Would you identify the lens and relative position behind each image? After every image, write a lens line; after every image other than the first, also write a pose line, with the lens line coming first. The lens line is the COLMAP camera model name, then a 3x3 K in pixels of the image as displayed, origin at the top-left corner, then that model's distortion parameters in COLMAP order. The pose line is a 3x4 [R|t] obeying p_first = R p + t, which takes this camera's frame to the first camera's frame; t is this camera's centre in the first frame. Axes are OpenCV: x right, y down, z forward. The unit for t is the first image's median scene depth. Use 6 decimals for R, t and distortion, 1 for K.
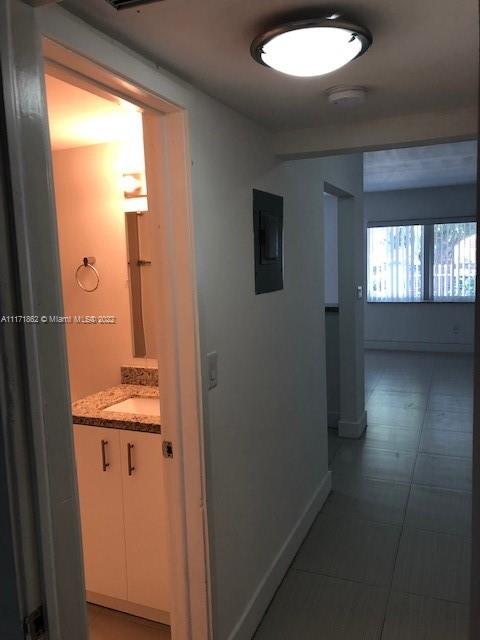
lens RADIAL K [[522.6, 0, 242.5], [0, 522.6, 317.1], [0, 0, 1]] dist [0.019704, 0.004789]
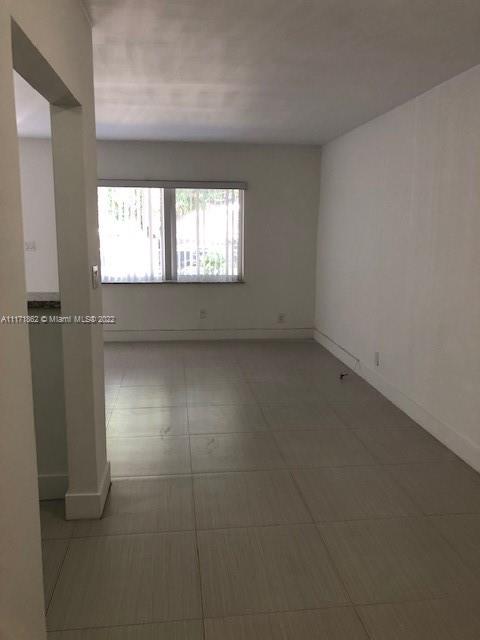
lens RADIAL K [[522.6, 0, 242.5], [0, 522.6, 317.1], [0, 0, 1]] dist [0.019704, 0.004789]
pose [[0.868602, -0.034619, 0.494299, 0.063074], [0.014083, 0.998878, 0.045211, -0.014895], [-0.495310, -0.032310, 0.868115, 0.344384]]
